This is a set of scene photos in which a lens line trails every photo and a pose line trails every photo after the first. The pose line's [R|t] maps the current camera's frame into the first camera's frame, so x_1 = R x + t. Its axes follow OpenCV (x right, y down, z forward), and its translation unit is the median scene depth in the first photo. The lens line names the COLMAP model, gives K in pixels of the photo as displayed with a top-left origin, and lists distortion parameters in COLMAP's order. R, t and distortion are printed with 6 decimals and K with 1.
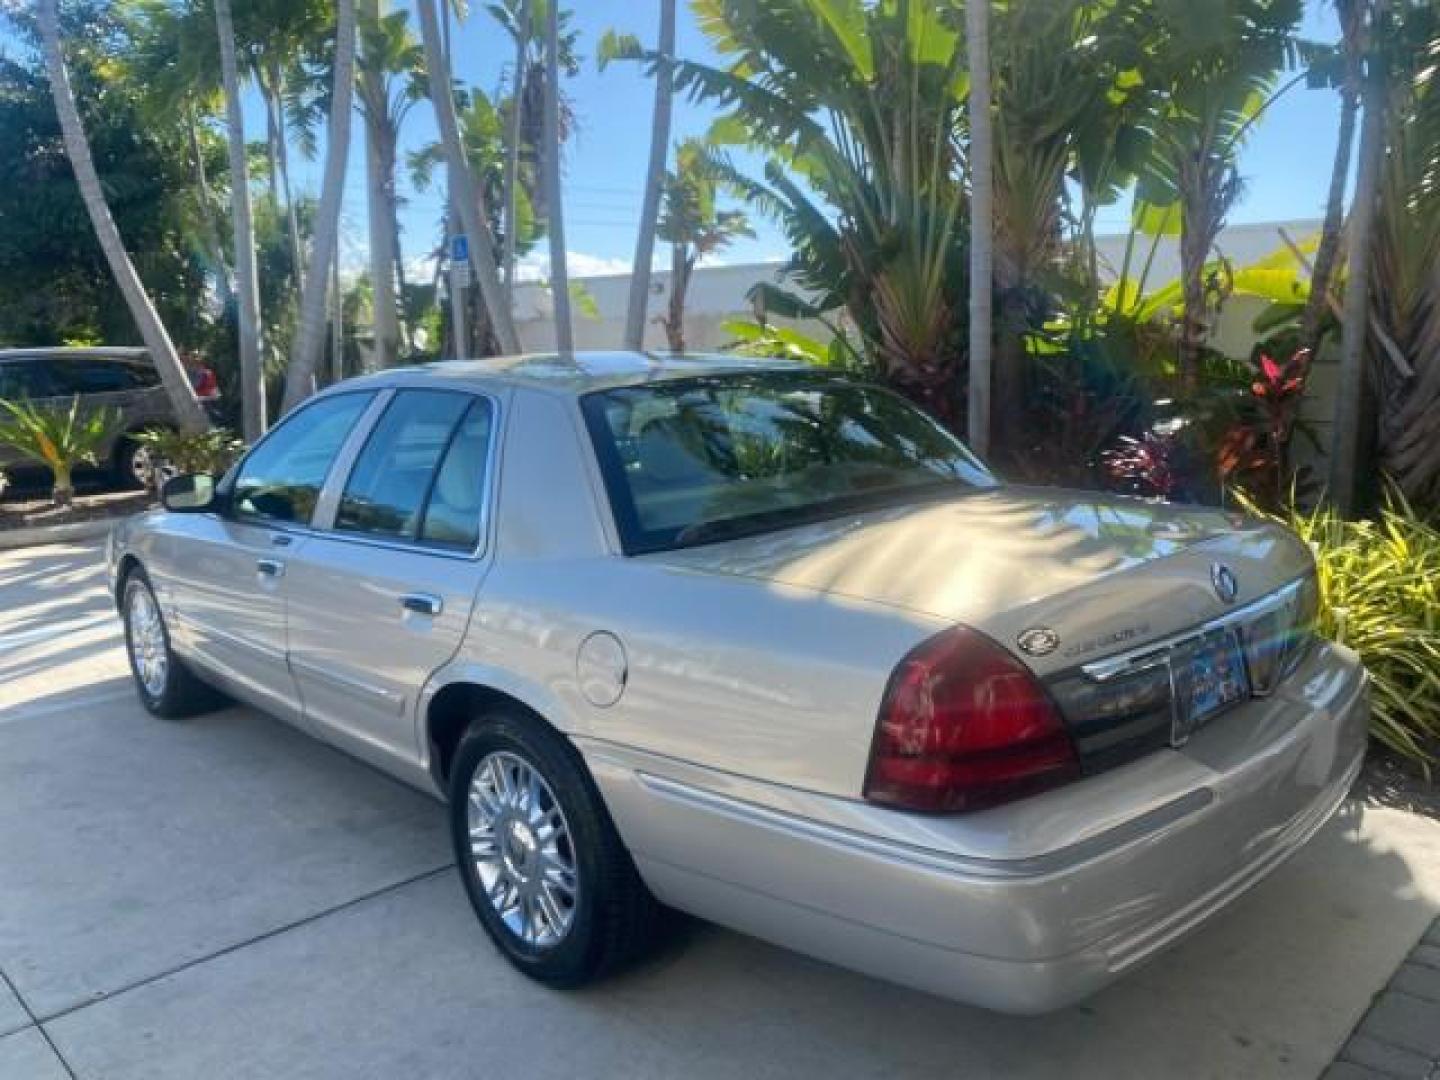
lens RADIAL K [[1108.2, 0, 722.5], [0, 1108.2, 536.3], [0, 0, 1]] dist [0.023465, -0.025666]
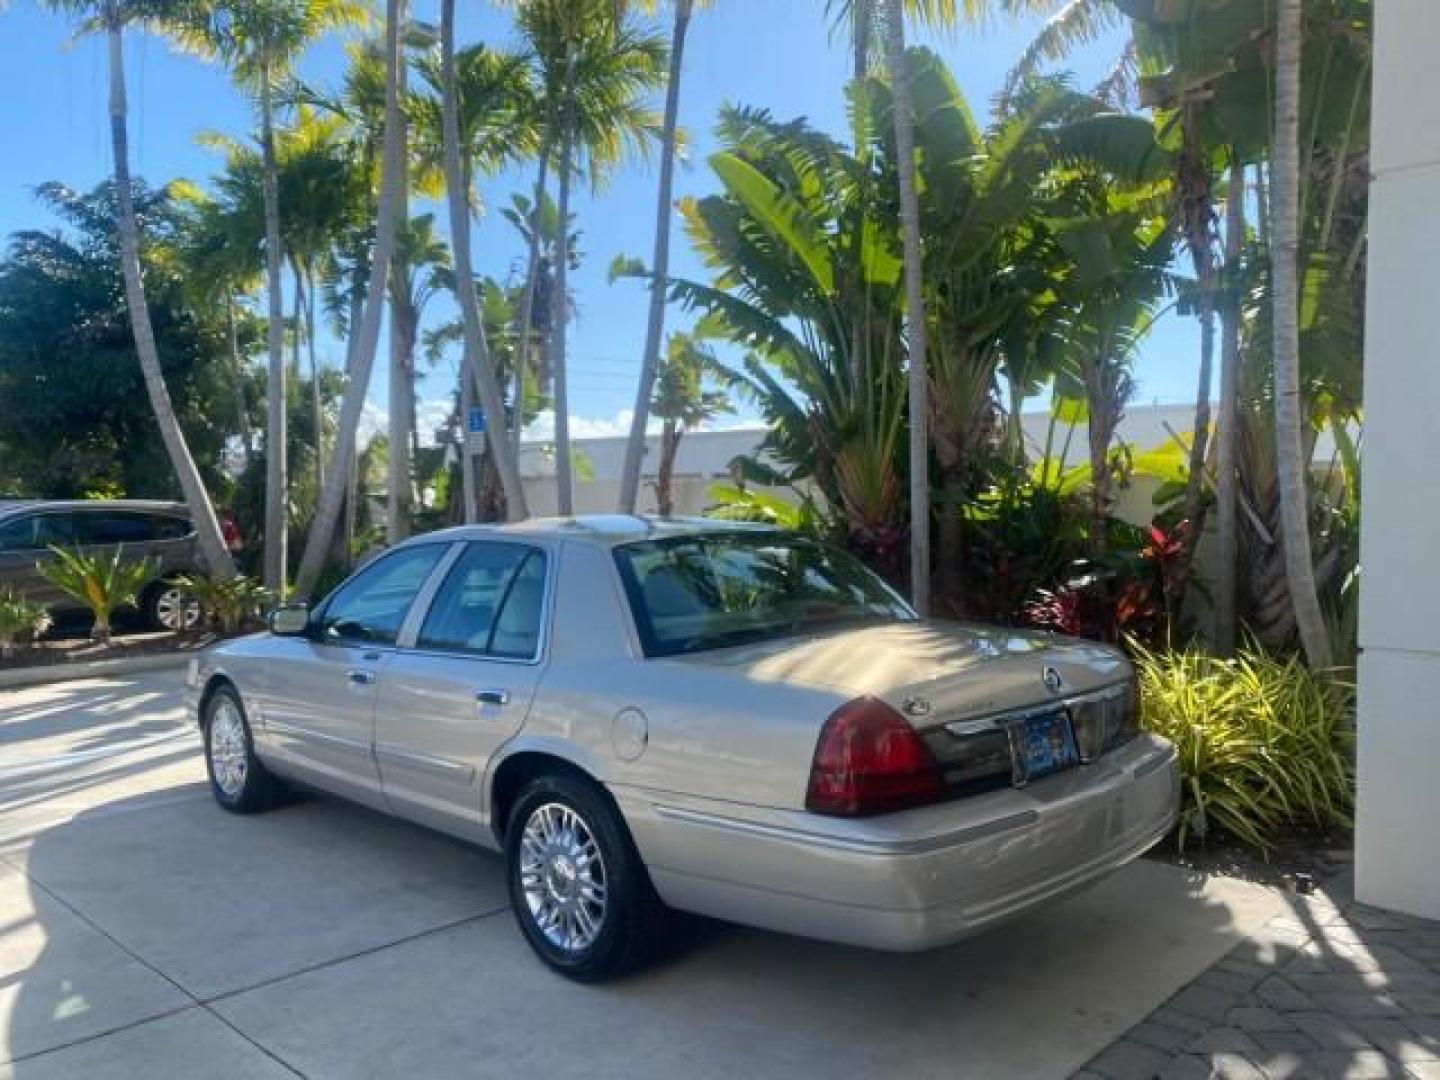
lens RADIAL K [[1108.2, 0, 721.9], [0, 1108.2, 542.0], [0, 0, 1]] dist [0.023465, -0.025666]
pose [[0.999732, 0.013375, 0.018875, -0.007322], [-0.010700, 0.990746, -0.135308, 0.024772], [-0.020510, 0.135070, 0.990624, -0.182295]]
